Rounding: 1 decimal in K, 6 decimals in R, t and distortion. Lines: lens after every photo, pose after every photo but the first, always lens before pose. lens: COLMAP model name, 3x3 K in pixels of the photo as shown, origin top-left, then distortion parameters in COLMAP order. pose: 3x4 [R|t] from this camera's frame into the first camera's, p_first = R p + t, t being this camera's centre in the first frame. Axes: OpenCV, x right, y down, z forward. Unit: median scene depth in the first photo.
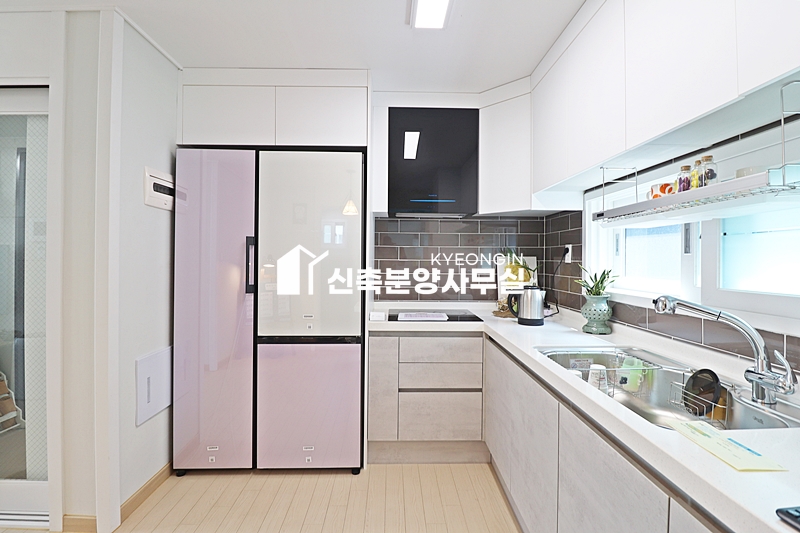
lens RADIAL K [[375.4, 0, 402.6], [0, 375.4, 259.3], [0, 0, 1]] dist [-0.010681, -0.008075]
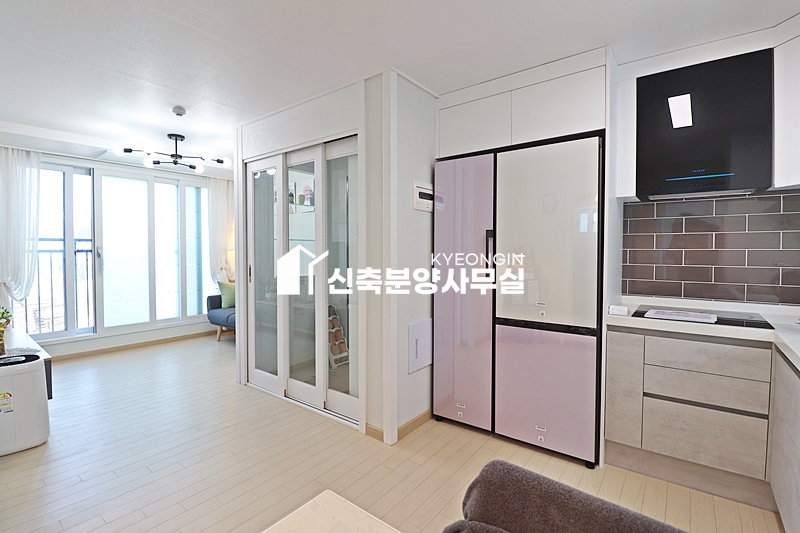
lens RADIAL K [[375.4, 0, 402.4], [0, 375.4, 260.5], [0, 0, 1]] dist [-0.010681, -0.008075]
pose [[0.775172, 0.009680, -0.631676, 0.106179], [0.007613, 0.999667, 0.024662, 0.001928], [0.631704, -0.023926, 0.774840, -0.054596]]
